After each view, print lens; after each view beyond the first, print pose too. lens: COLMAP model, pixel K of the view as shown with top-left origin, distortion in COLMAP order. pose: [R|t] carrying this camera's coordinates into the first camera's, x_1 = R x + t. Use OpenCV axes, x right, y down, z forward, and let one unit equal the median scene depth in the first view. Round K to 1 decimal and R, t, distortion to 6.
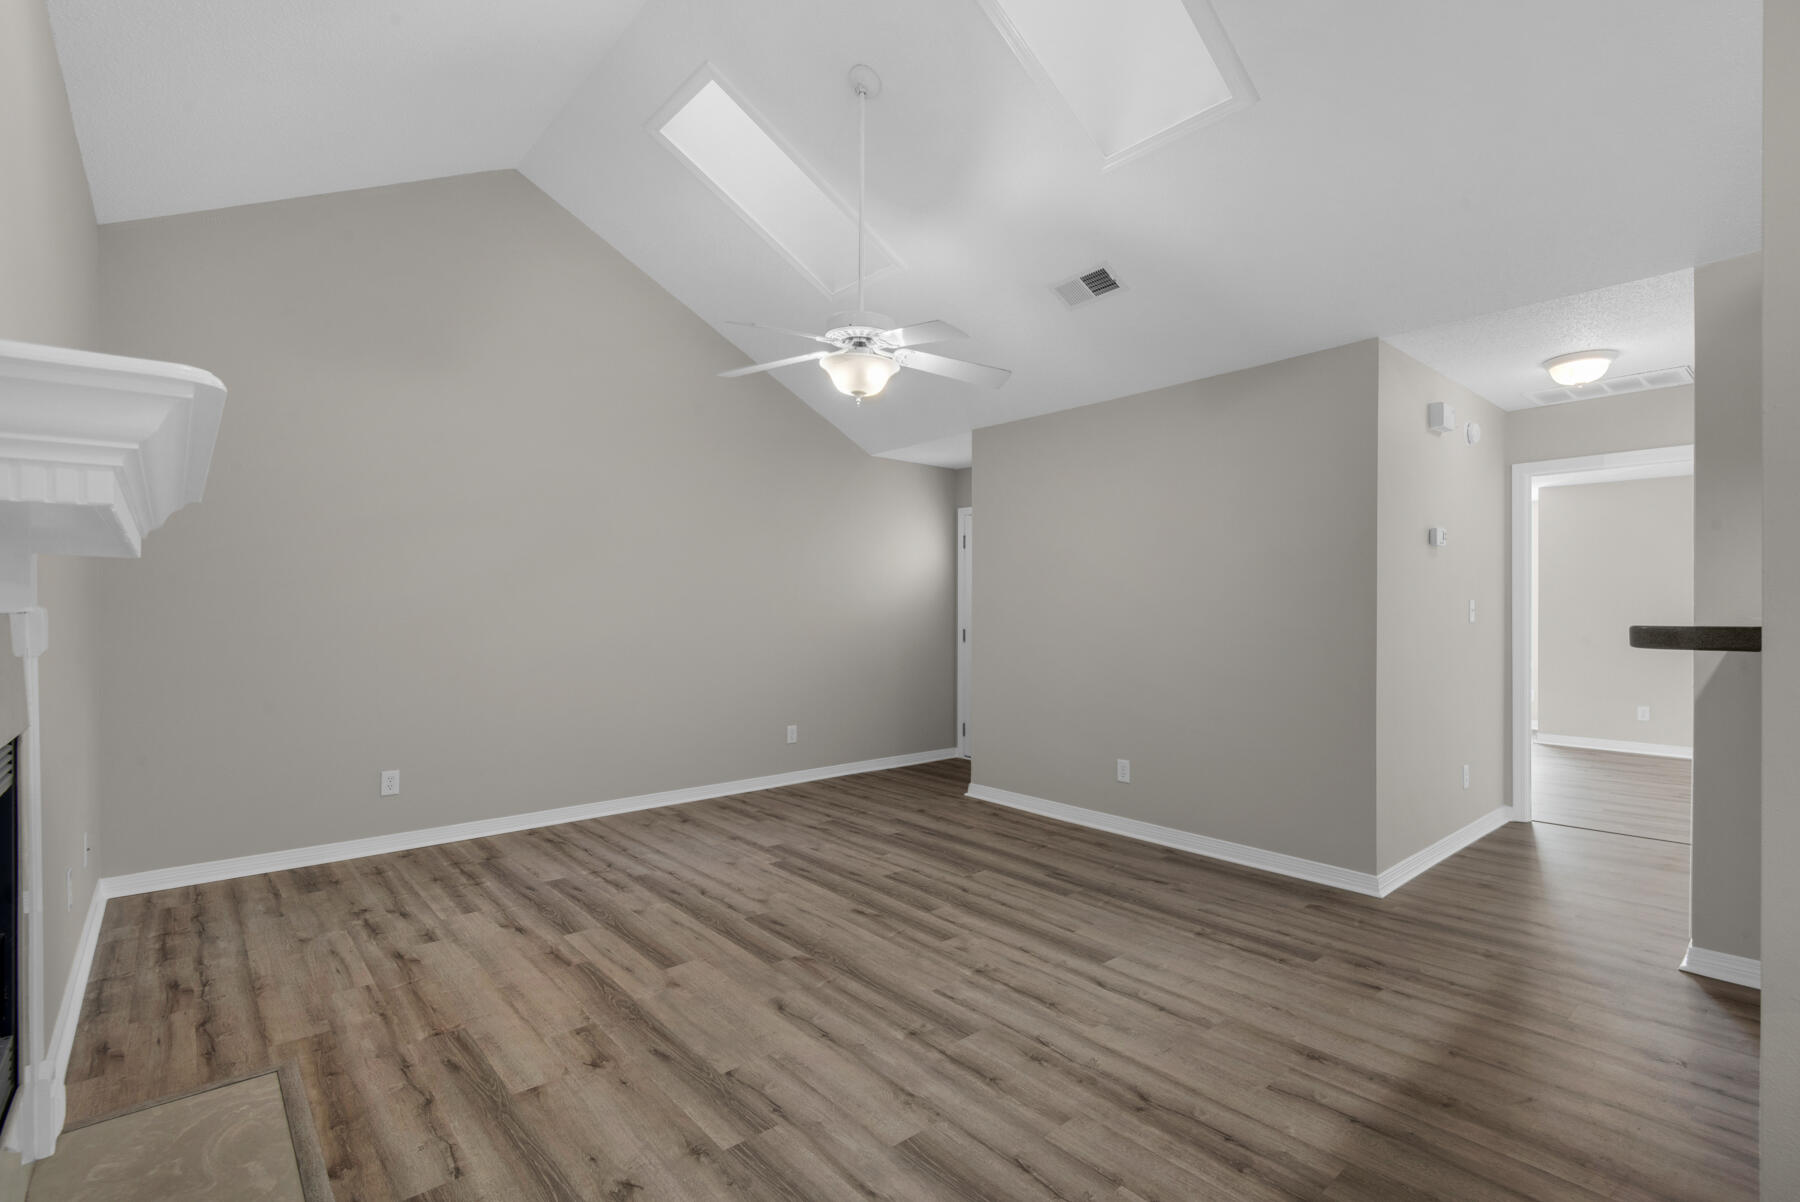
lens RADIAL K [[823.6, 0, 907.2], [0, 823.6, 602.7], [0, 0, 1]] dist [0.021212, -0.011039]
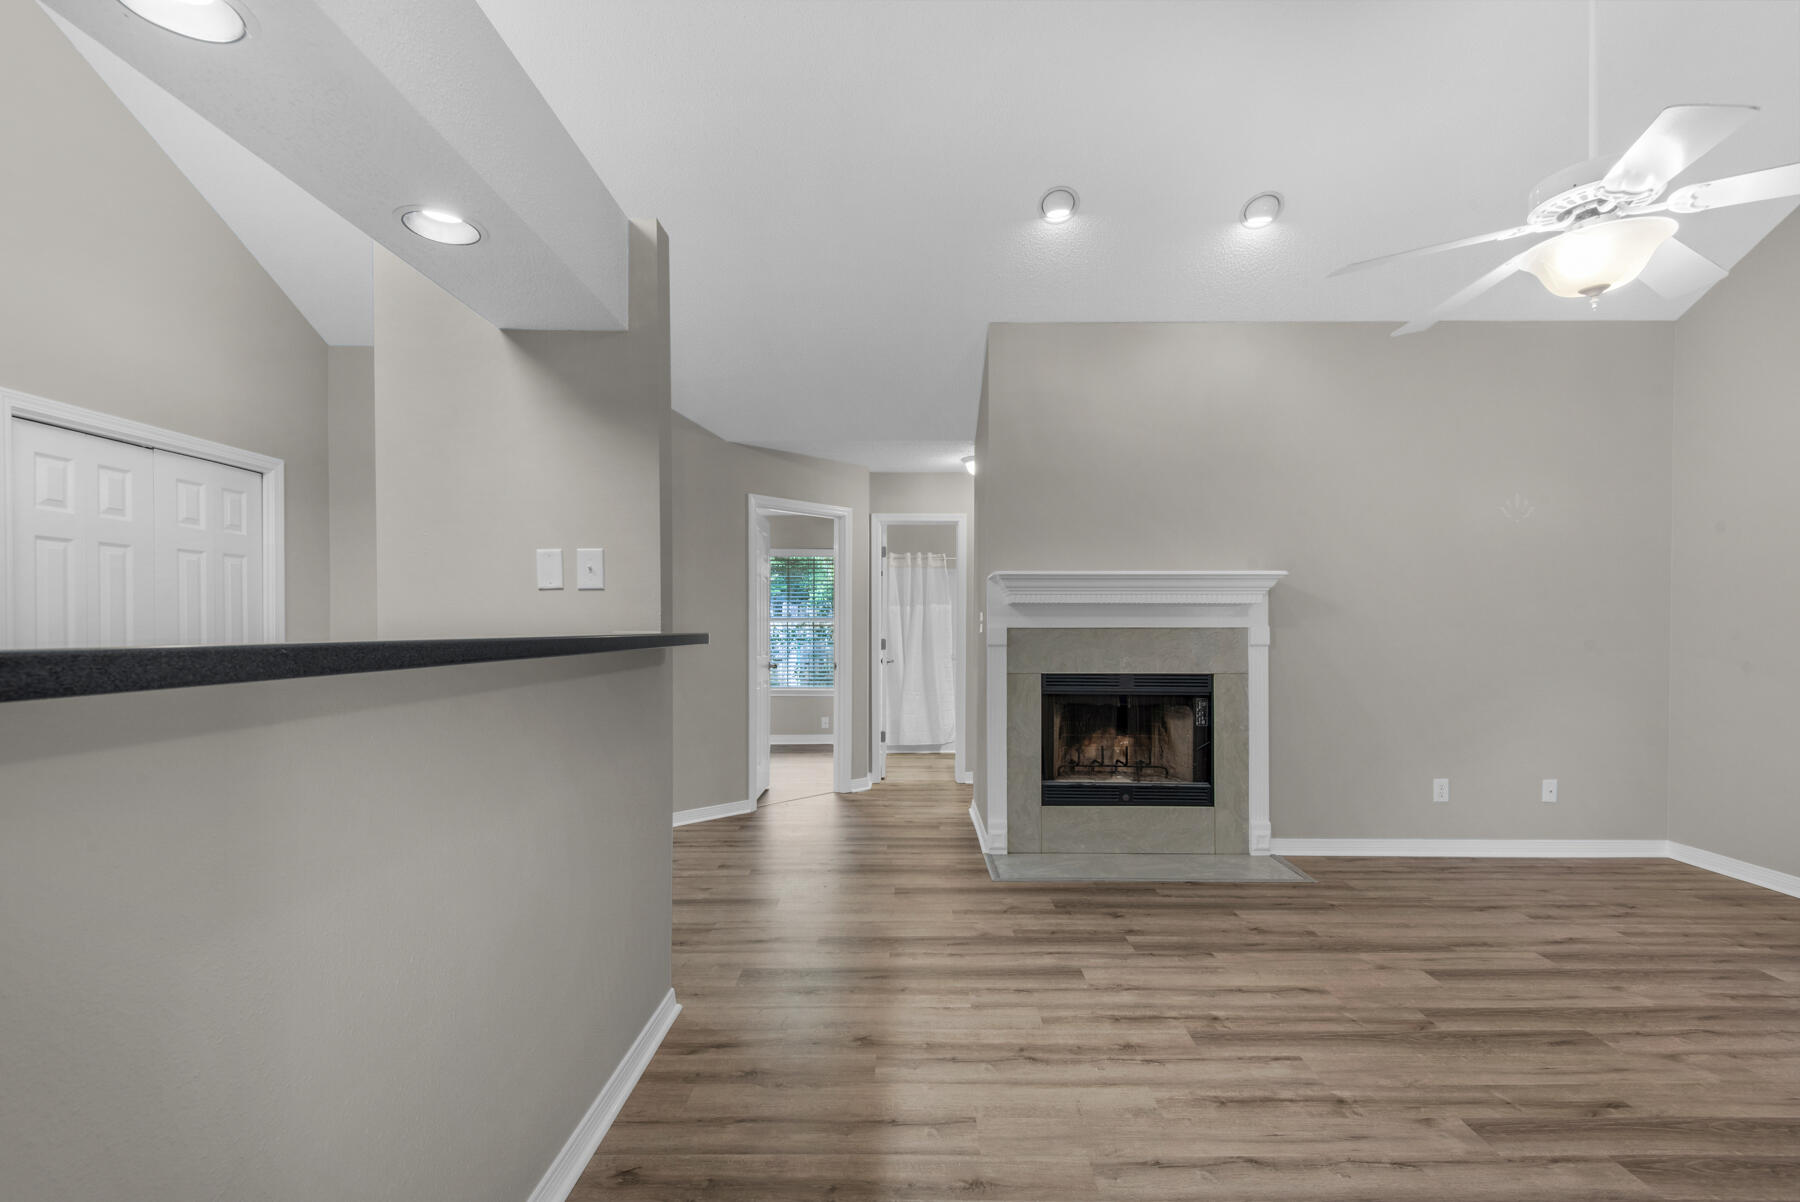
lens RADIAL K [[823.6, 0, 918.3], [0, 823.6, 624.2], [0, 0, 1]] dist [0.021212, -0.011039]
pose [[-0.655221, -0.004690, -0.755422, 0.841153], [0.002776, 0.999959, -0.008616, 0.010760], [0.755432, -0.007743, -0.655181, 1.104913]]
